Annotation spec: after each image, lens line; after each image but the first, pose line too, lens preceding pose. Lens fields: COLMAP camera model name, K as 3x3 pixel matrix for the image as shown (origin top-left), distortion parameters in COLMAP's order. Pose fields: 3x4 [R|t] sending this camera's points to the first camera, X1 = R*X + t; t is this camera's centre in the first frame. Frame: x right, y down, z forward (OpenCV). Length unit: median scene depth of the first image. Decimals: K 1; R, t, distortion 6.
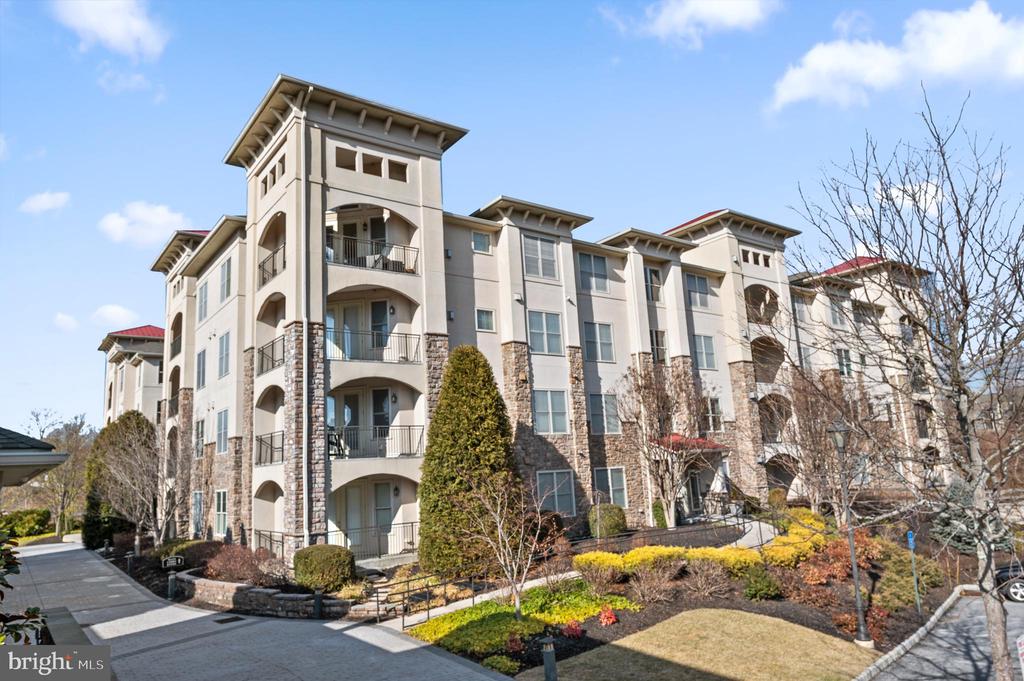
lens RADIAL K [[686.3, 0, 511.5], [0, 686.3, 340.9], [0, 0, 1]] dist [0.006995, 0.000510]
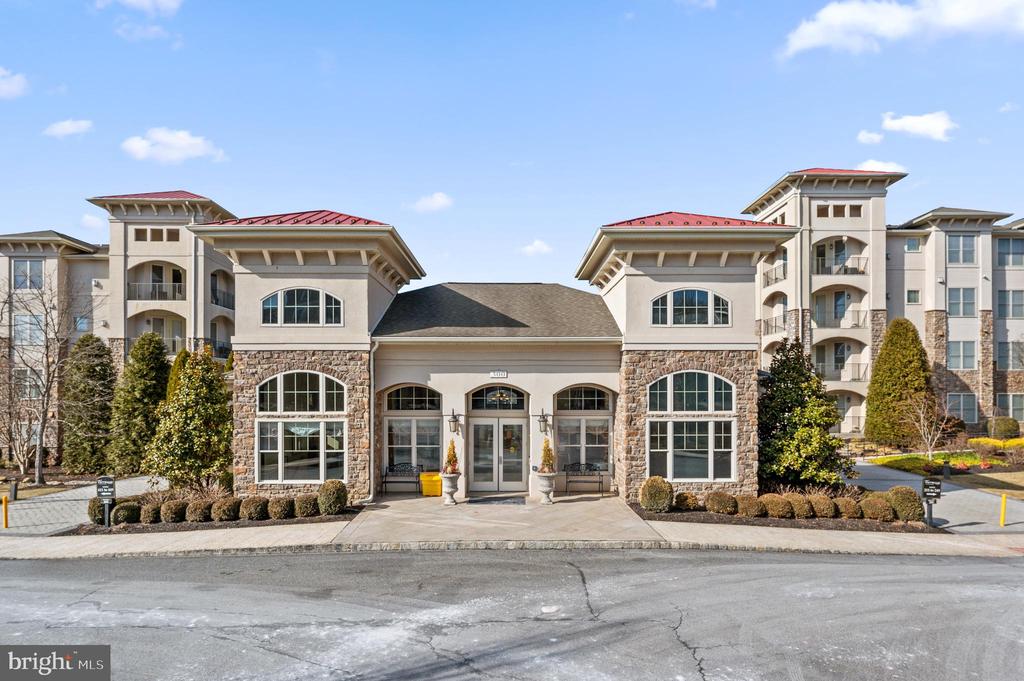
lens RADIAL K [[560.7, 0, 513.7], [0, 560.7, 396.2], [0, 0, 1]] dist [0.000508, -0.001919]
pose [[0.810337, 0.055807, -0.583300, -0.019921], [0.066190, 0.980365, 0.185750, -0.114737], [0.582213, -0.189129, 0.790733, -0.636592]]
